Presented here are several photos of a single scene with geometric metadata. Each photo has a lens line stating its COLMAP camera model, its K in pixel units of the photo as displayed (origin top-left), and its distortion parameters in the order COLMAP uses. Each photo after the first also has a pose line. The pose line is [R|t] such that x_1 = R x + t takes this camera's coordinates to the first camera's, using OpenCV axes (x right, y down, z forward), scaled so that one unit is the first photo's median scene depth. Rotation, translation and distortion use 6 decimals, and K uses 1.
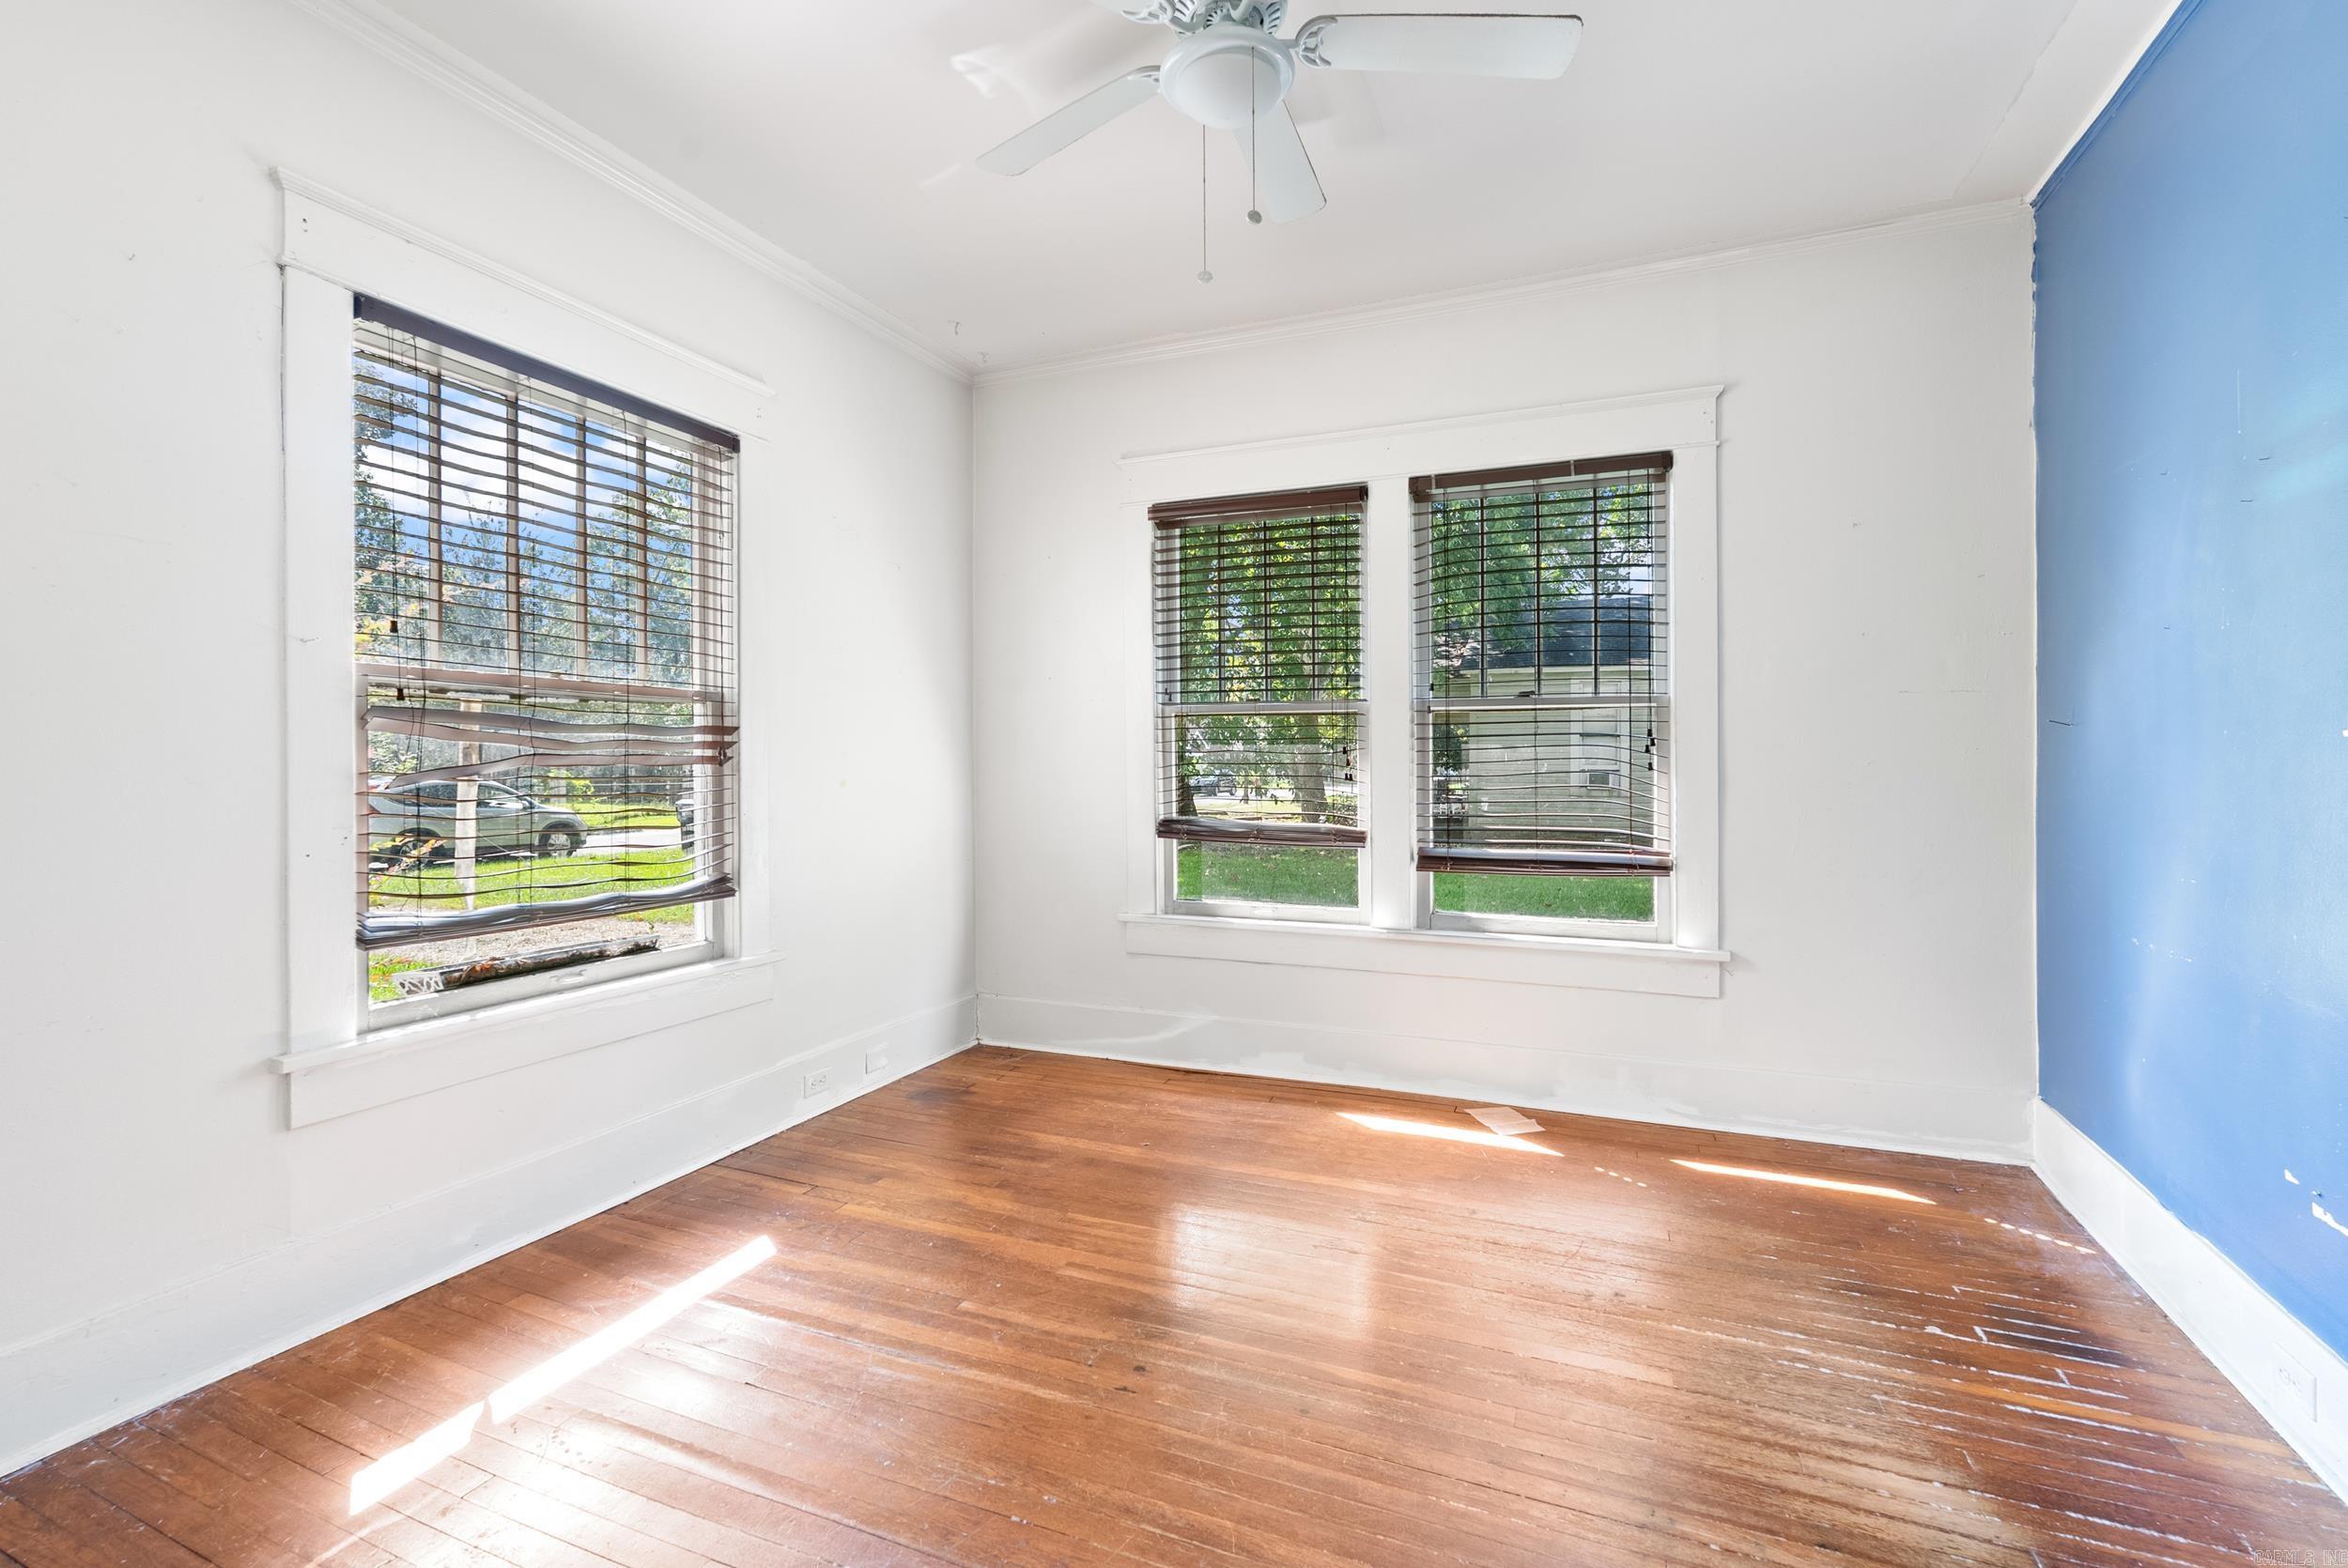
lens RADIAL K [[1045.6, 0, 1185.1], [0, 1045.6, 782.3], [0, 0, 1]] dist [-0.003627, 0.000137]
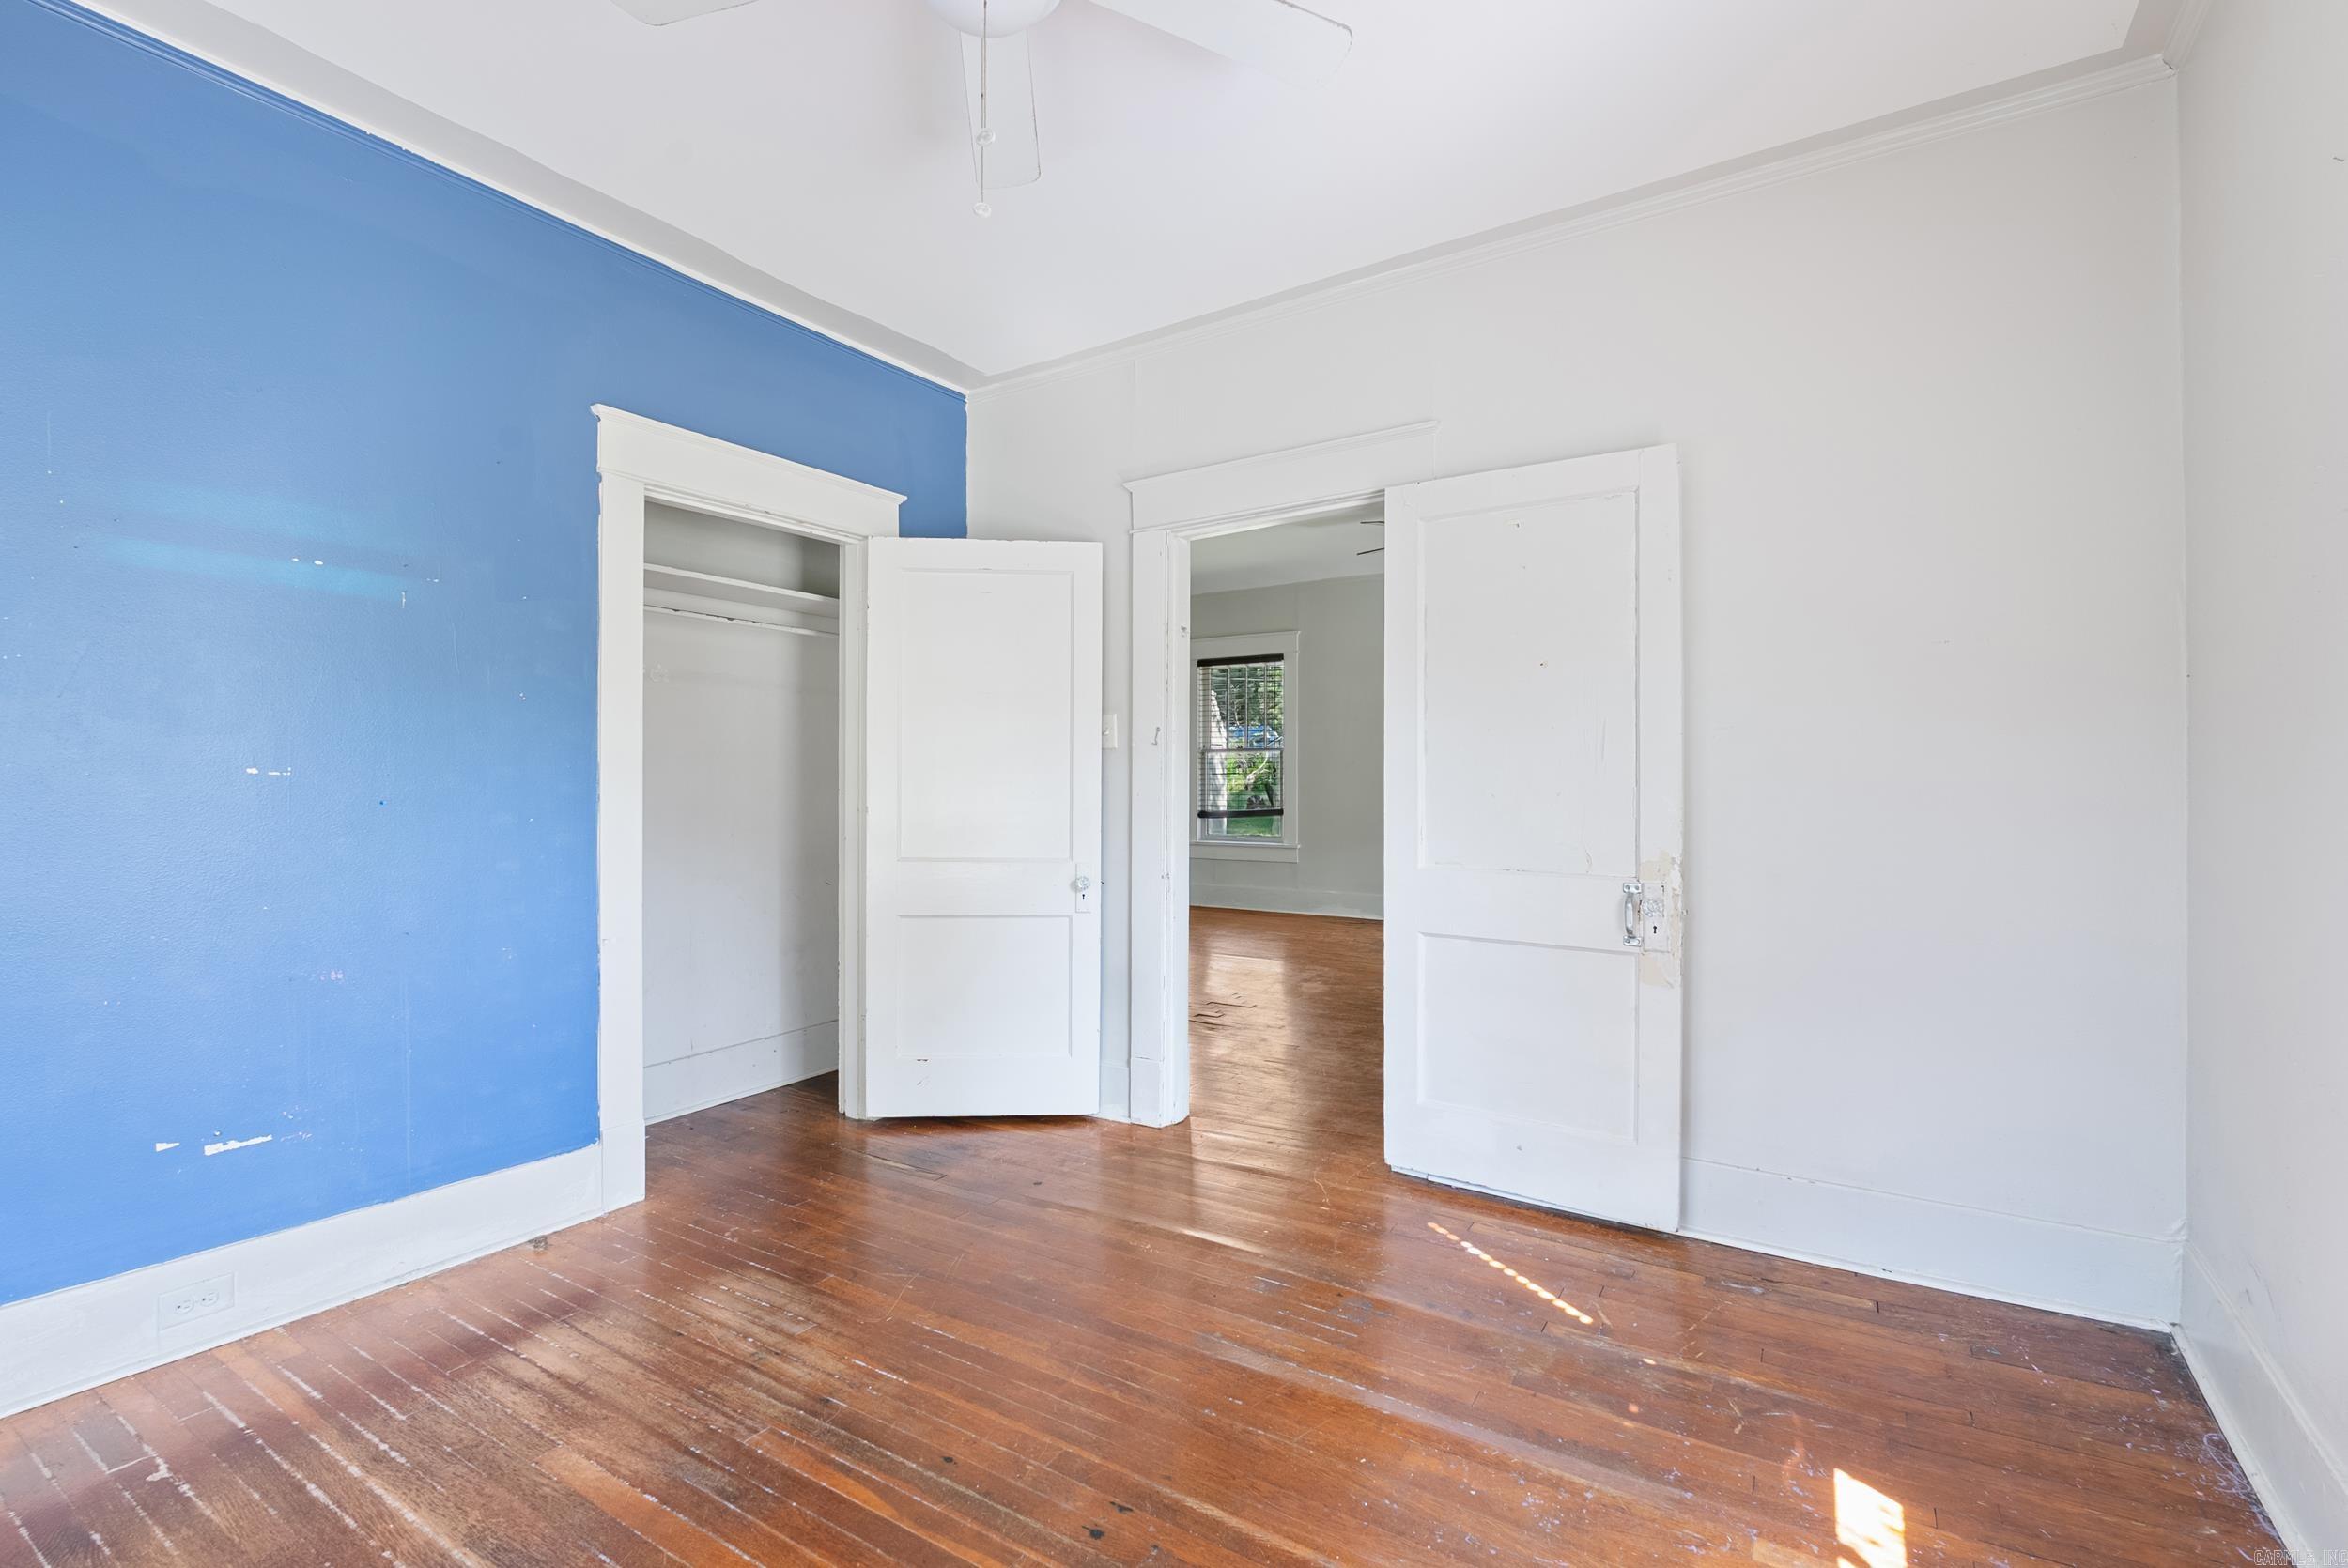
lens RADIAL K [[1045.6, 0, 1185.1], [0, 1045.6, 782.3], [0, 0, 1]] dist [-0.003627, 0.000137]
pose [[-0.984507, 0.004190, 0.175297, -0.293166], [0.008488, 0.999681, 0.023777, -0.051754], [-0.175142, 0.024897, -0.984228, 2.021099]]
